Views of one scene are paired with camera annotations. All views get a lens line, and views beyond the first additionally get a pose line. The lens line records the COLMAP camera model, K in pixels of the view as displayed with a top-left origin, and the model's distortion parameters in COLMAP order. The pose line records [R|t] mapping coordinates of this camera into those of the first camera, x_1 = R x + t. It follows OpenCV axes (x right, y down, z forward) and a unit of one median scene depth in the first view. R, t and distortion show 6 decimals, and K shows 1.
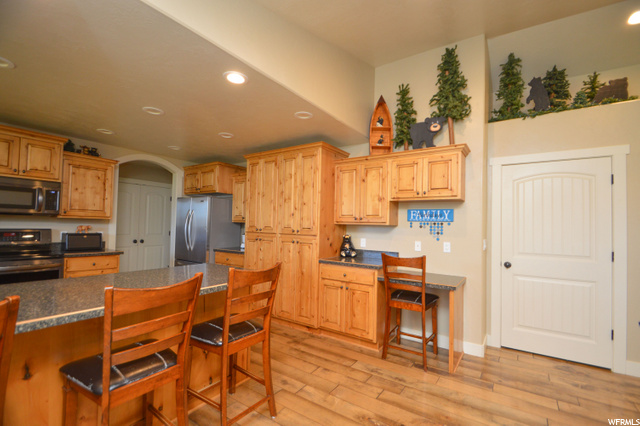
lens RADIAL K [[285.6, 0, 317.7], [0, 285.6, 219.0], [0, 0, 1]] dist [0.014826, -0.018864]
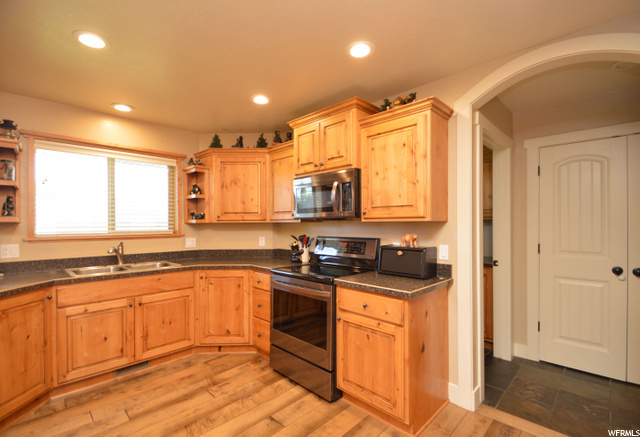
lens RADIAL K [[299.0, 0, 324.7], [0, 299.0, 223.8], [0, 0, 1]] dist [-0.000205, -0.000520]
pose [[-0.166321, -0.027619, -0.985685, -0.207120], [0.028306, 0.999062, -0.032770, 0.019459], [0.985665, -0.033352, -0.165383, 1.009555]]
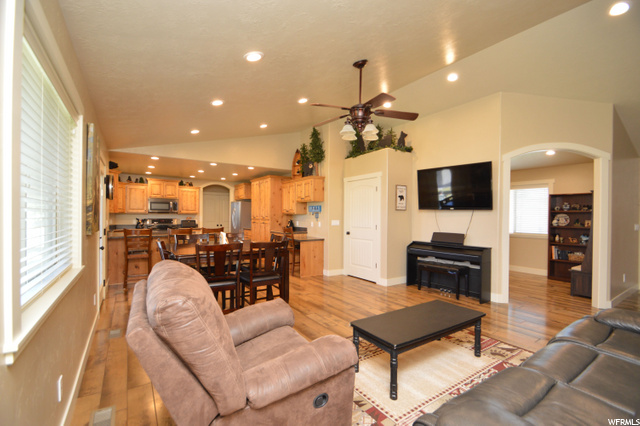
lens RADIAL K [[285.6, 0, 317.7], [0, 285.6, 219.0], [0, 0, 1]] dist [0.014826, -0.018864]
pose [[0.928027, -0.014210, -0.372242, 1.060006], [0.025413, 0.999359, 0.025206, 0.008370], [0.371646, -0.032851, 0.927793, -0.787836]]
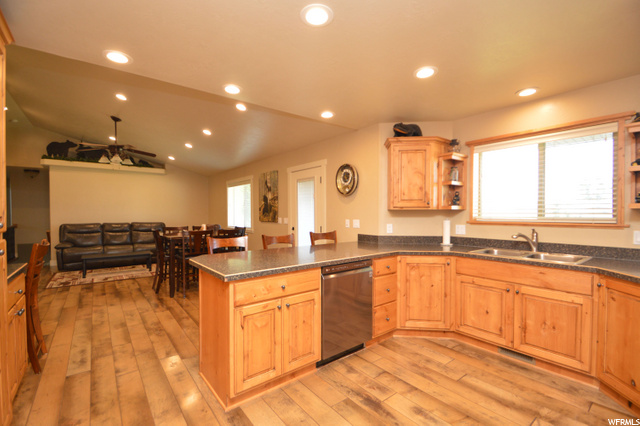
lens RADIAL K [[285.6, 0, 317.7], [0, 285.6, 219.0], [0, 0, 1]] dist [0.014826, -0.018864]
pose [[-0.953061, -0.034489, 0.300808, -0.606795], [-0.034745, 0.999386, 0.004497, 0.017084], [-0.300778, -0.006165, -0.953674, 1.231980]]
